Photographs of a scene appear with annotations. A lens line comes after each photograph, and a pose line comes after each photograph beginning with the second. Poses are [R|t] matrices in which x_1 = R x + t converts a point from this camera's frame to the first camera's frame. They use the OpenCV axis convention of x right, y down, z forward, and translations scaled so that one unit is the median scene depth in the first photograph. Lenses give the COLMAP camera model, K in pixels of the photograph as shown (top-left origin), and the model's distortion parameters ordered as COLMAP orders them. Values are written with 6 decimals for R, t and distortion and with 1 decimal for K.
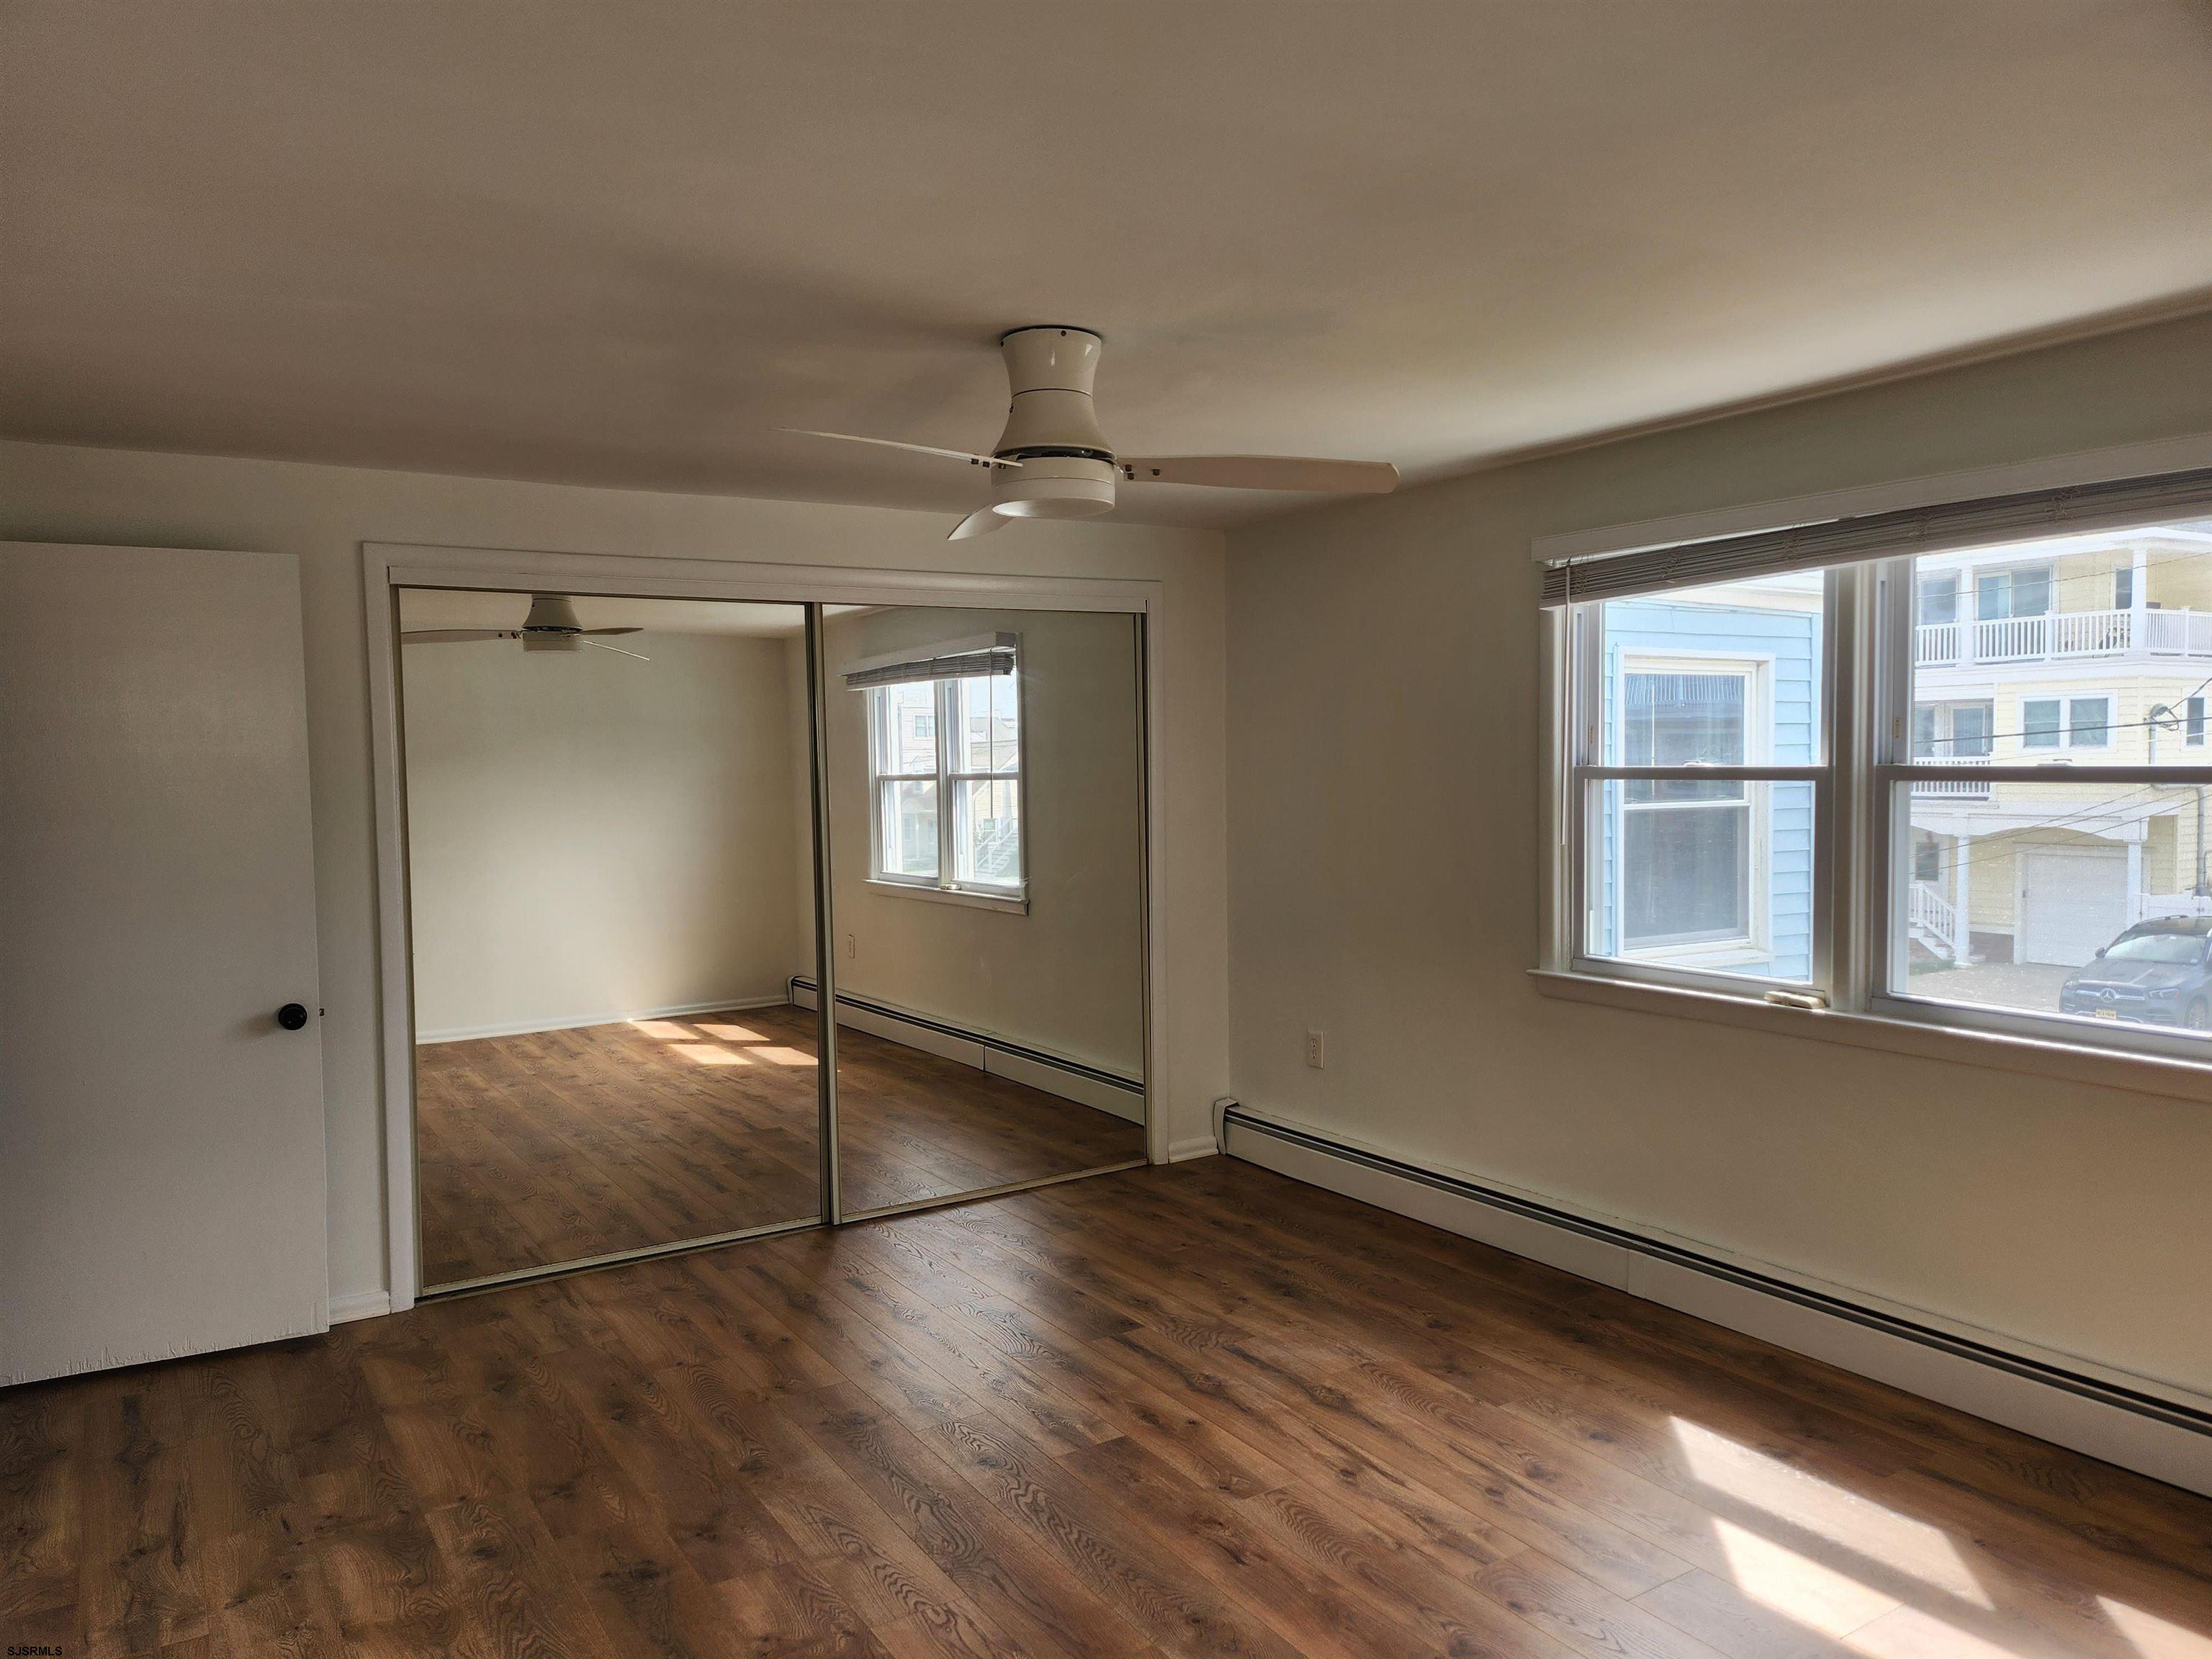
lens RADIAL K [[1571.2, 0, 1094.1], [0, 1571.2, 832.0], [0, 0, 1]] dist [0.078802, -0.097920]
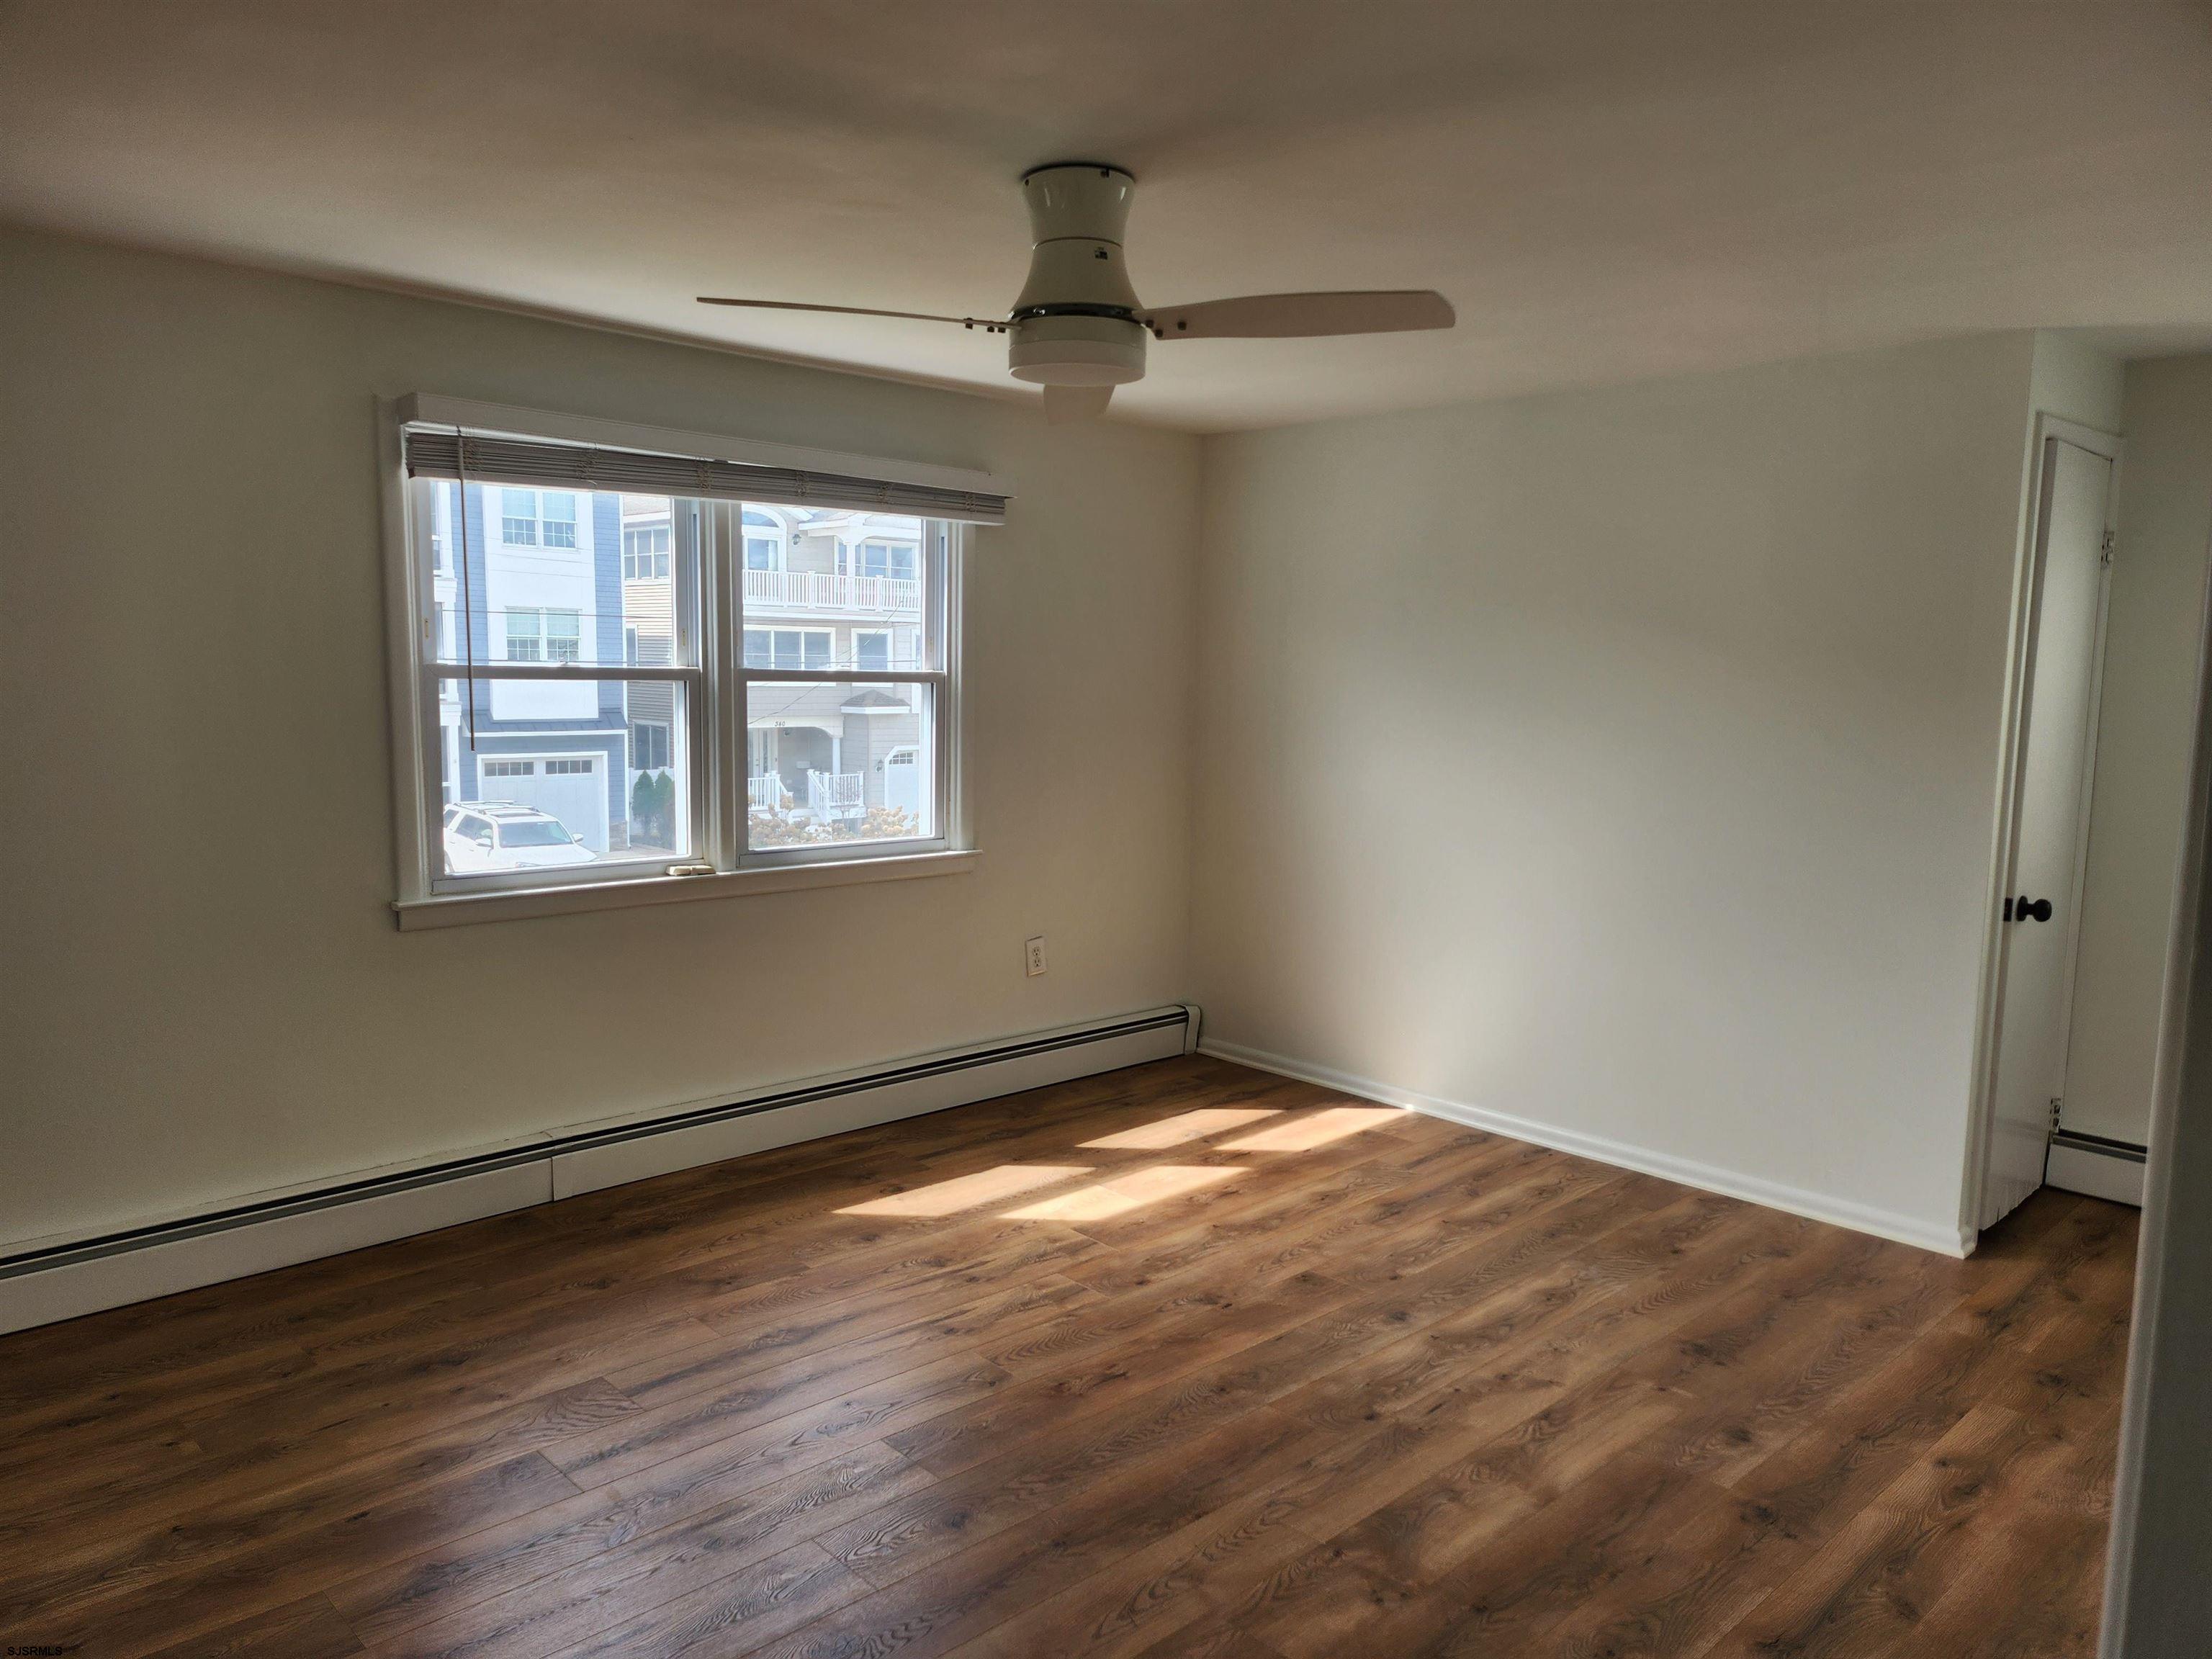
lens RADIAL K [[1571.2, 0, 1094.1], [0, 1571.2, 832.0], [0, 0, 1]] dist [0.078802, -0.097920]
pose [[-0.220984, -0.094913, 0.970648, -0.771585], [0.030532, 0.994092, 0.104156, -0.034897], [-0.974799, 0.052653, -0.216781, 0.998782]]
